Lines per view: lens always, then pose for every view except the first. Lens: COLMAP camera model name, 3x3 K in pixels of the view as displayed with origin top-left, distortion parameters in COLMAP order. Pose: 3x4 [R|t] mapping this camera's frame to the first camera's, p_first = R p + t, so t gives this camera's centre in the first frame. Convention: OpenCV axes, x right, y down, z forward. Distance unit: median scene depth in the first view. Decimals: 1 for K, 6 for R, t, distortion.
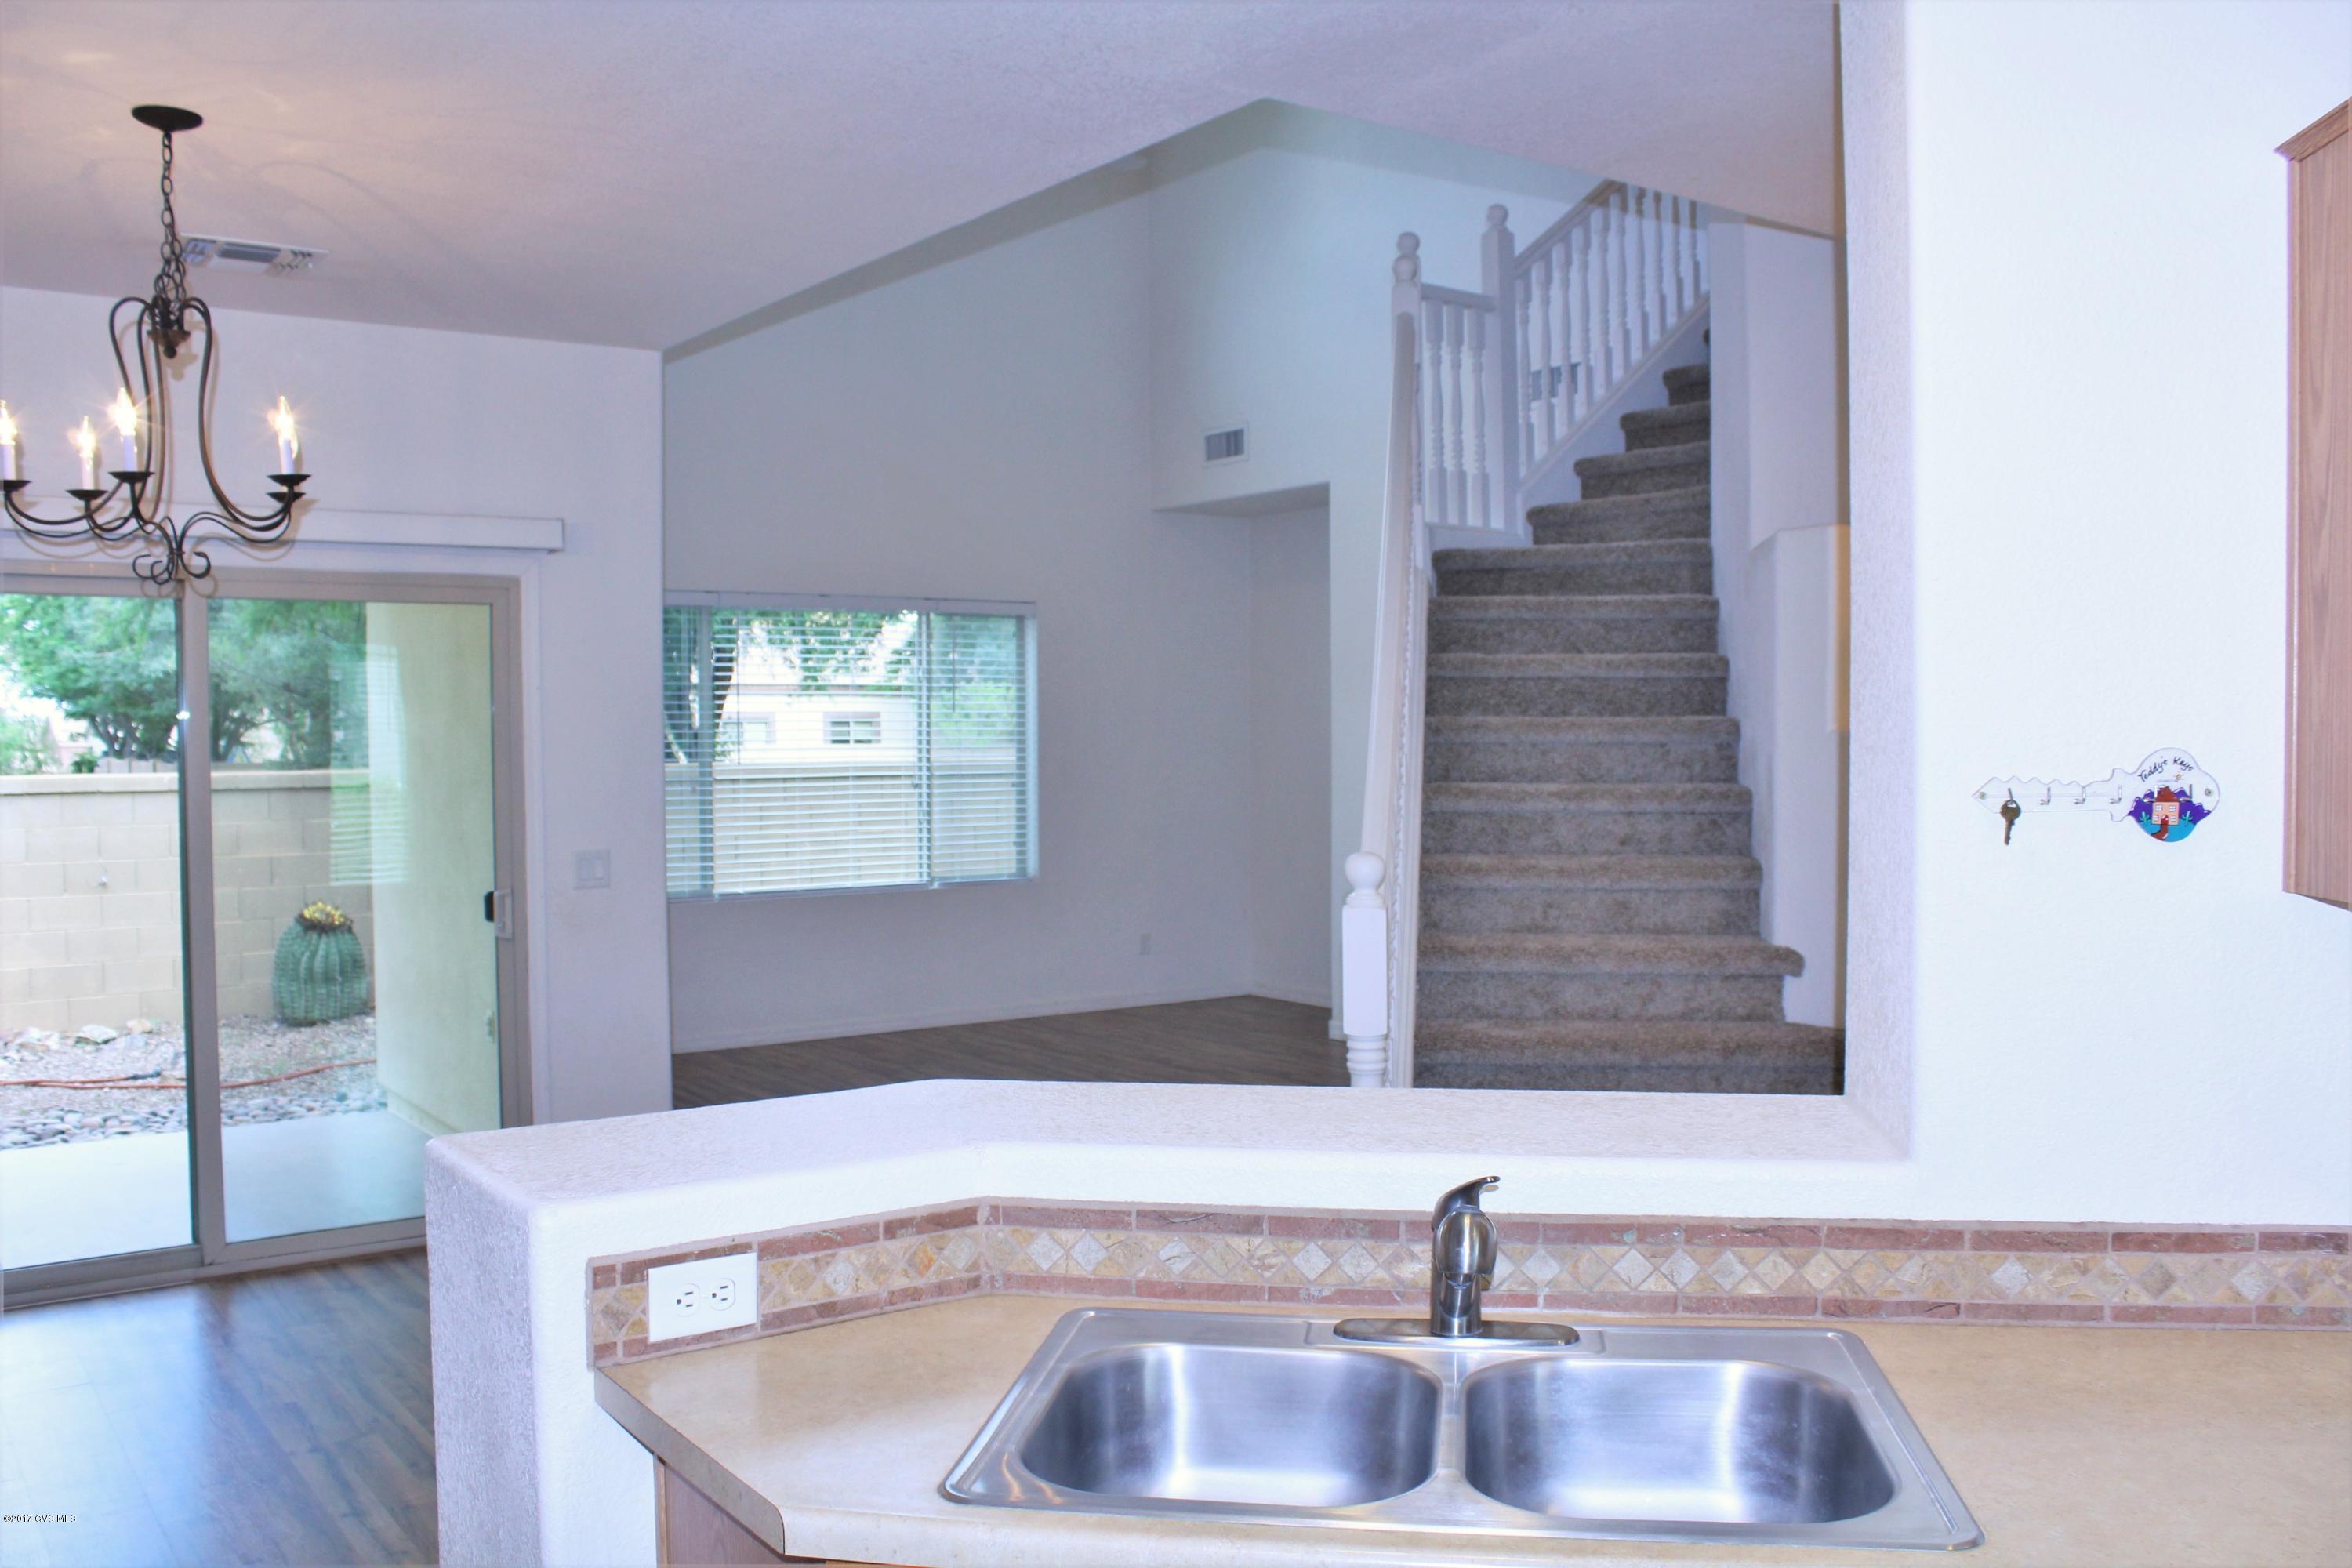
lens RADIAL K [[1950.3, 0, 1164.4], [0, 1950.3, 792.8], [0, 0, 1]] dist [-0.165641, 0.151833]
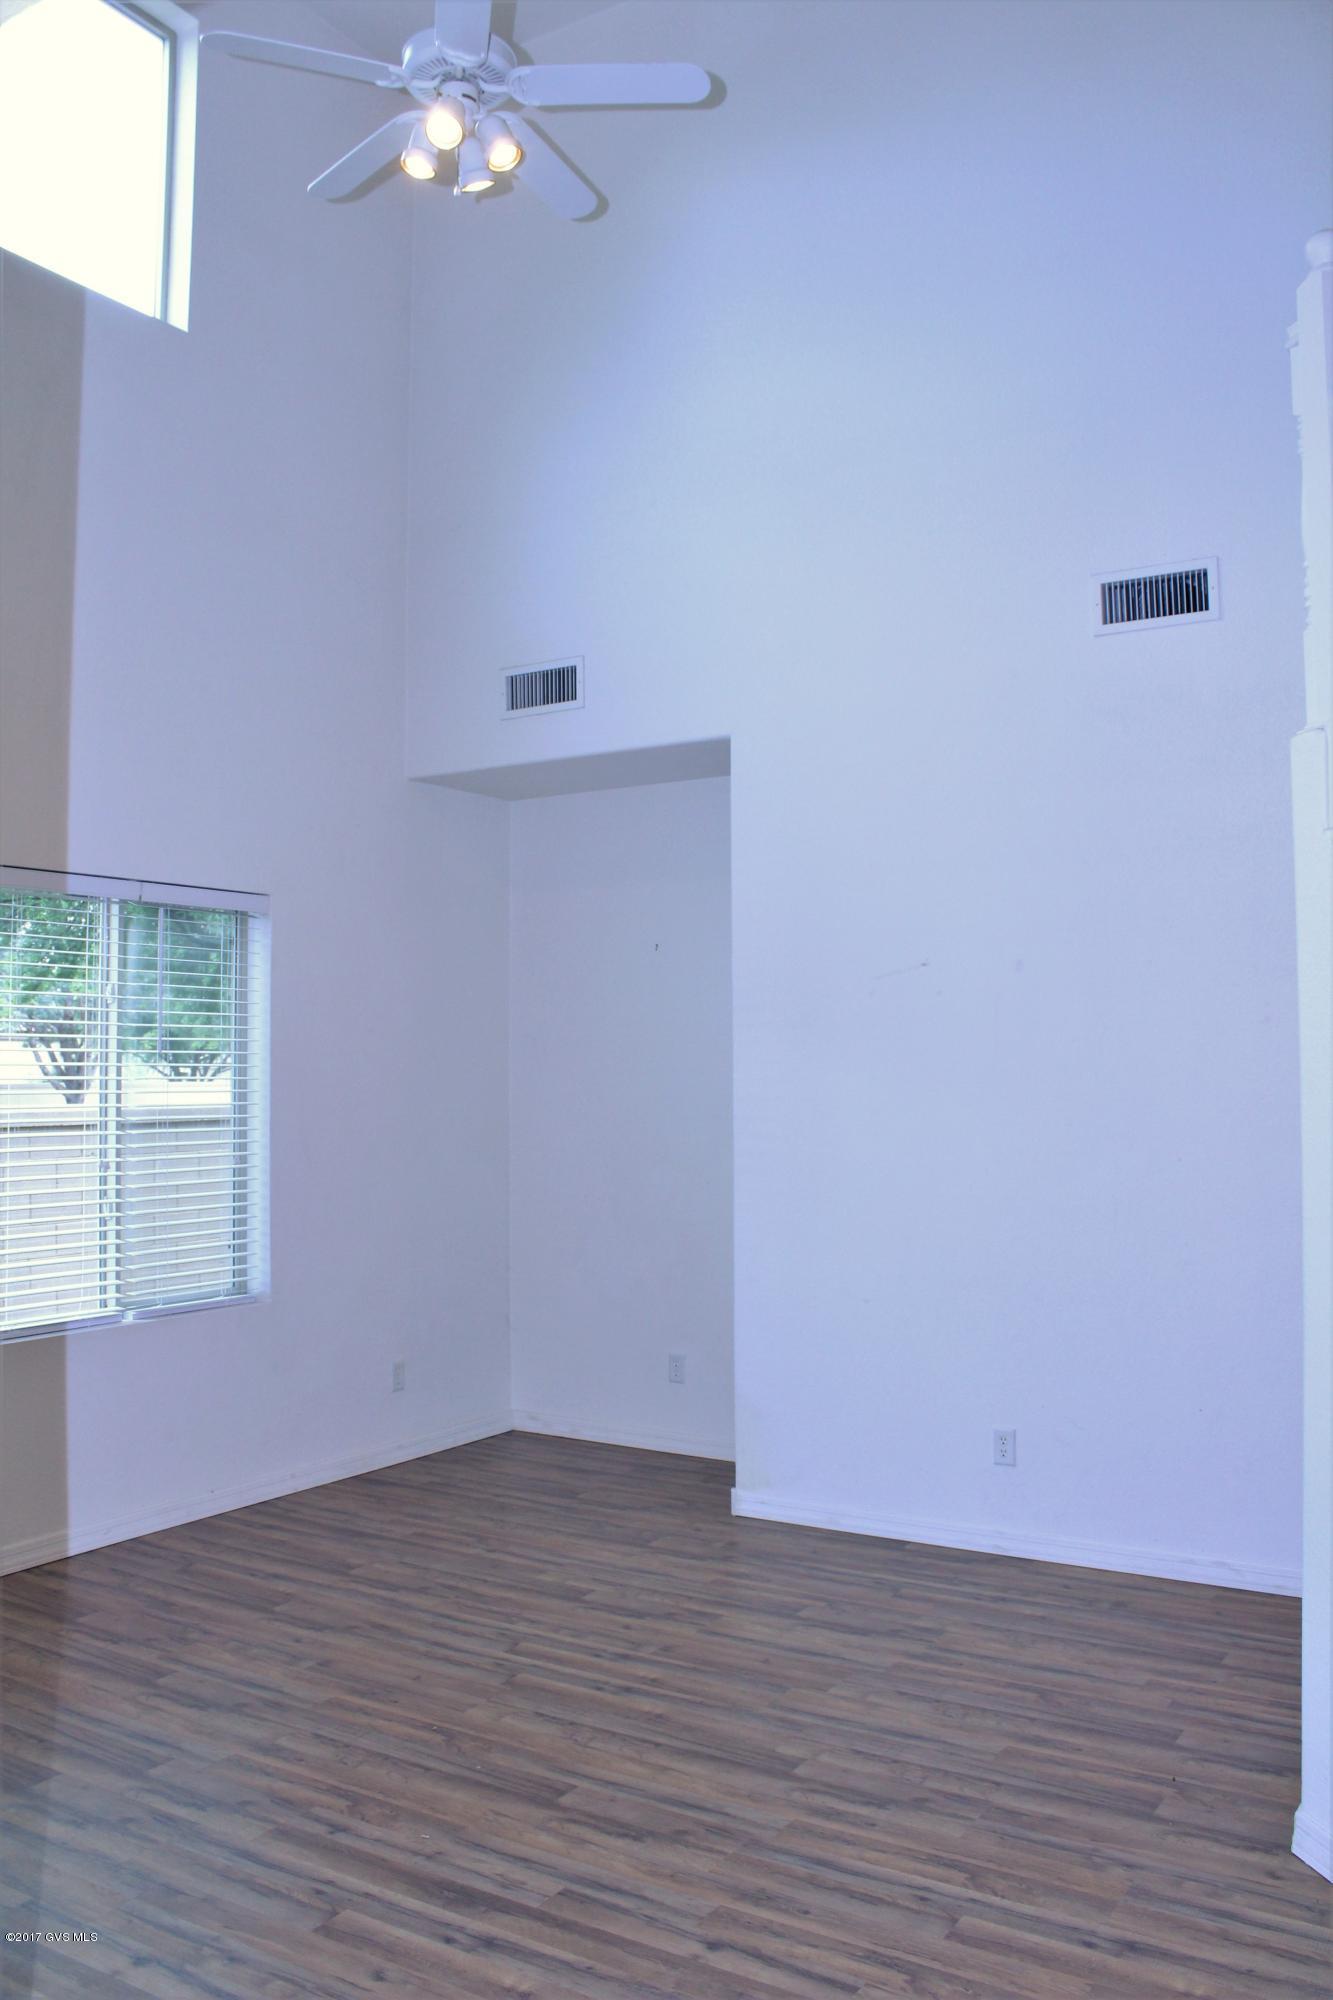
lens RADIAL K [[1658.5, 0, 679.2], [0, 1658.5, 1005.3], [0, 0, 1]] dist [-0.165641, 0.151833]
pose [[0.927937, 0.013924, 0.372476, -0.267060], [0.013186, 0.997450, -0.070135, -0.029401], [-0.372503, 0.069993, 0.925388, 0.743928]]
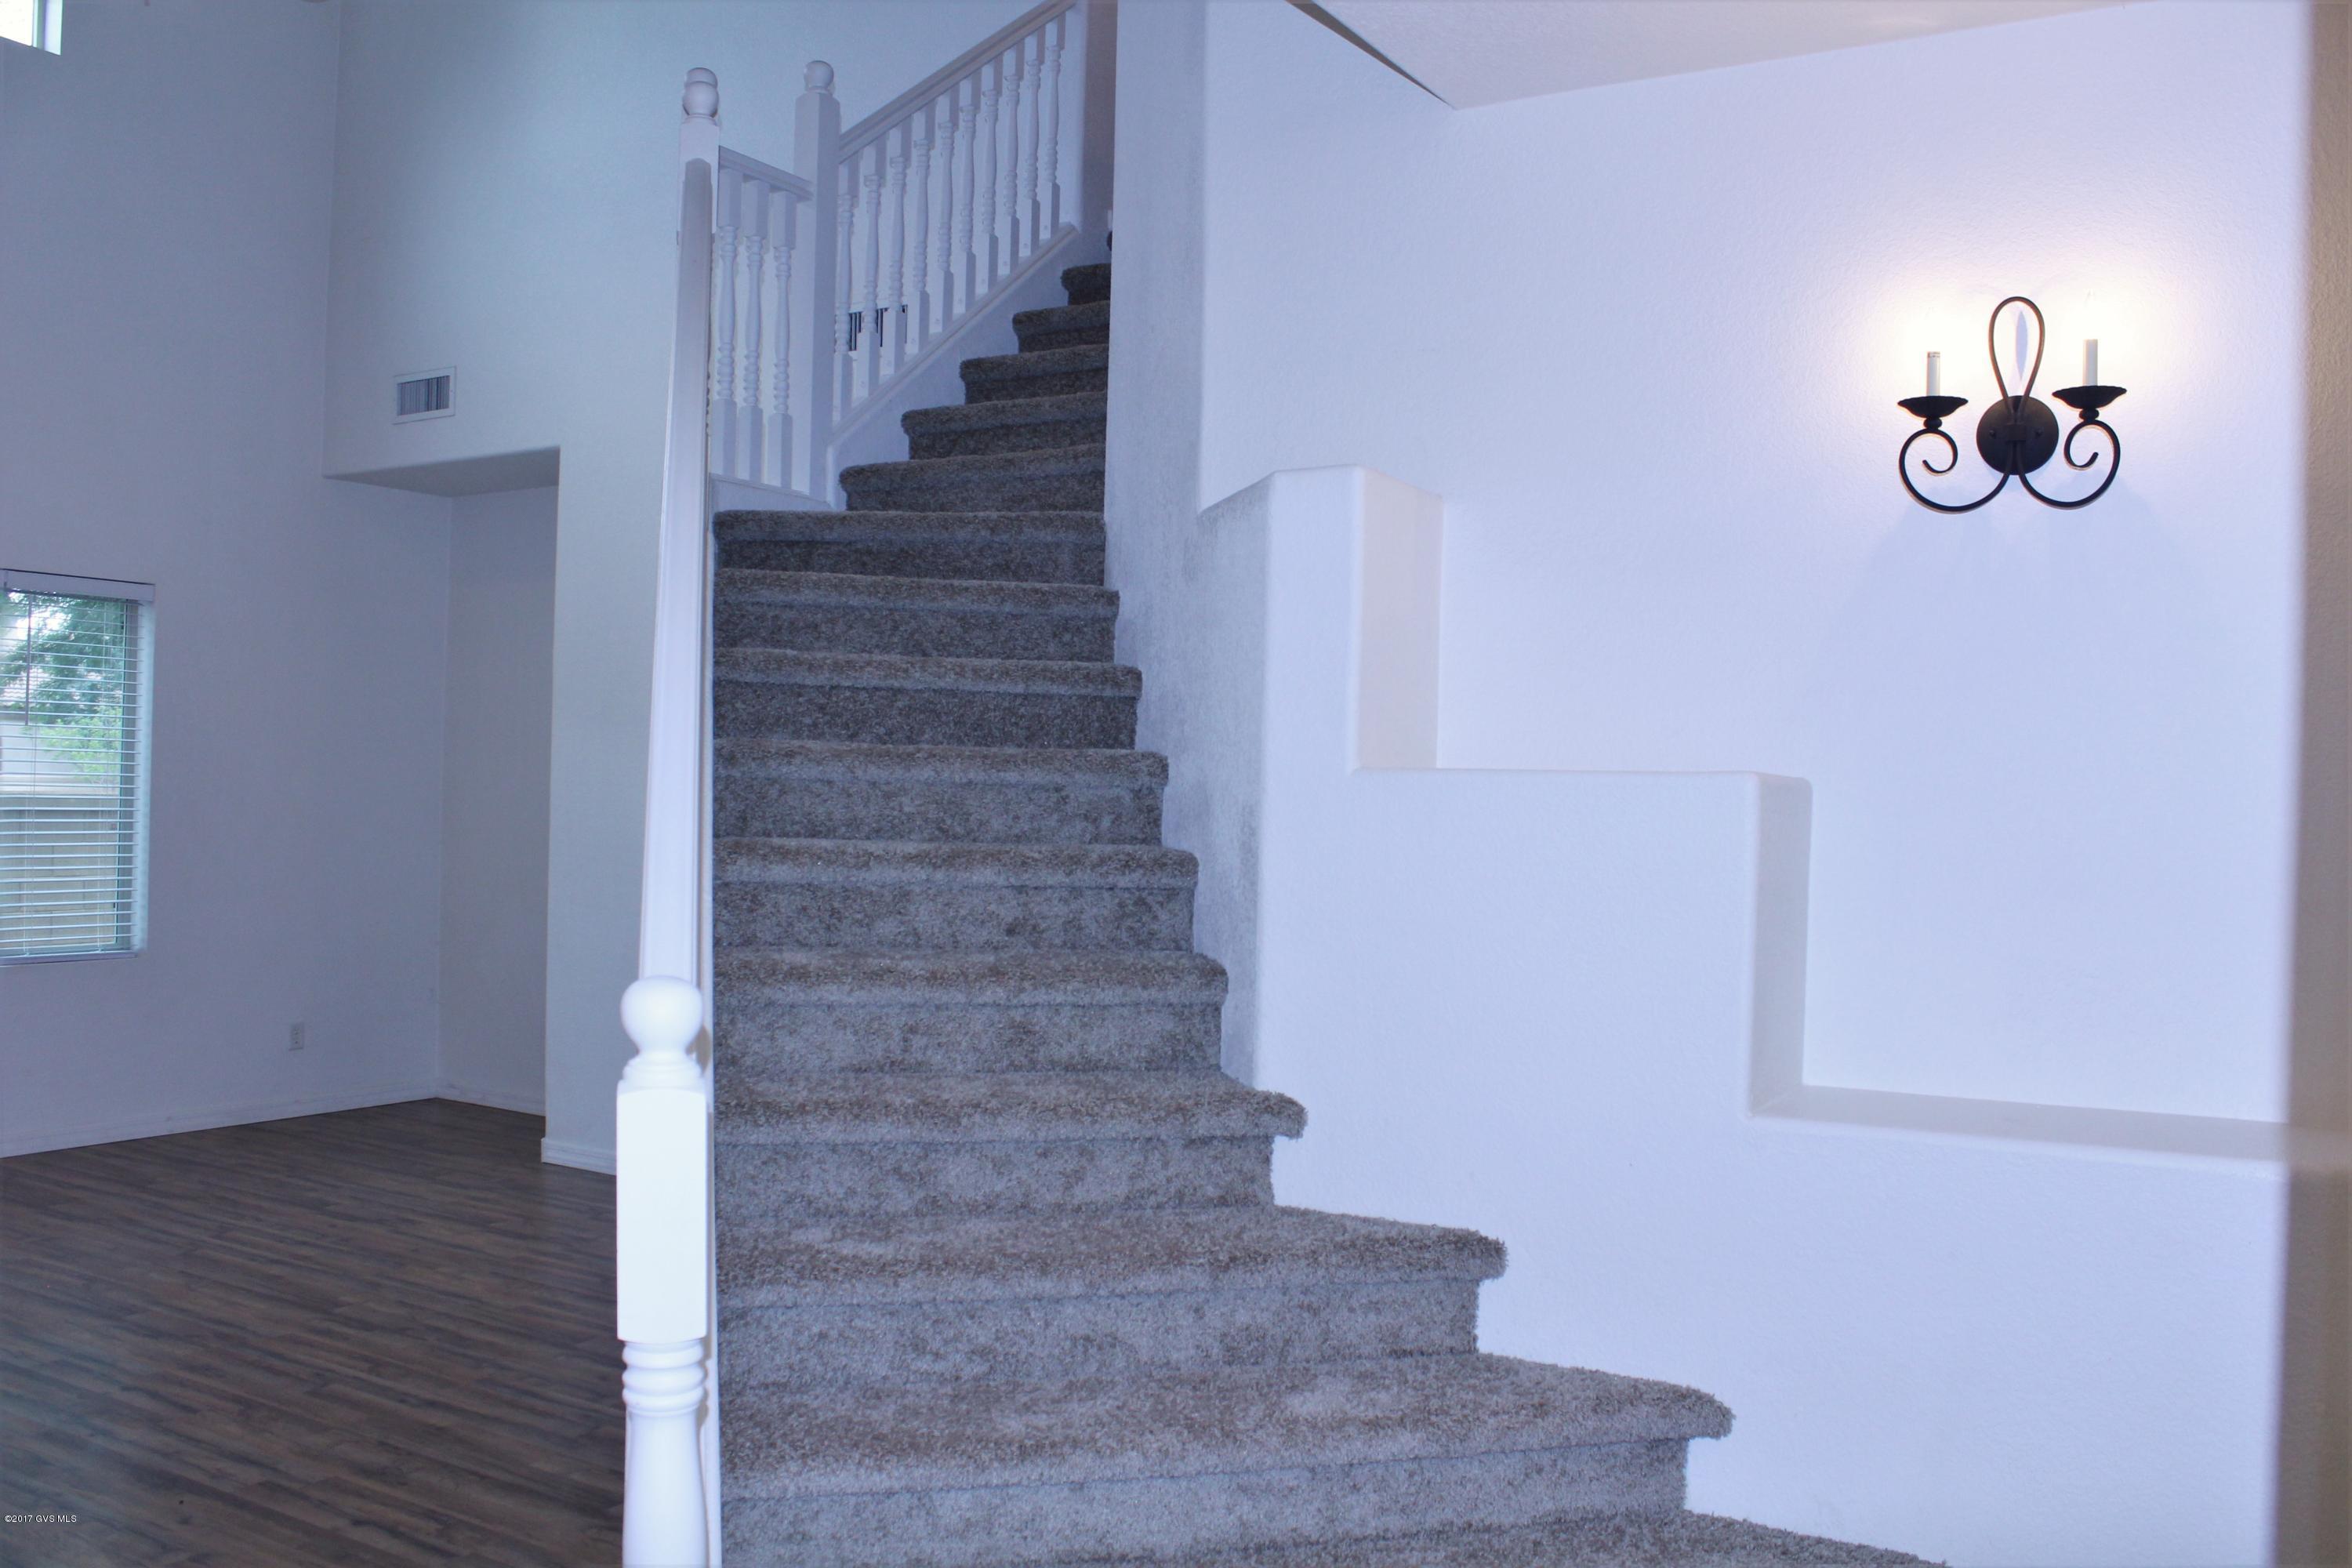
lens RADIAL K [[1950.3, 0, 1164.4], [0, 1950.3, 792.8], [0, 0, 1]] dist [-0.165641, 0.151833]
pose [[0.919557, 0.025945, 0.392099, 0.017373], [-0.015373, 0.999429, -0.030078, -0.002703], [-0.392655, 0.021631, 0.919431, 0.331030]]
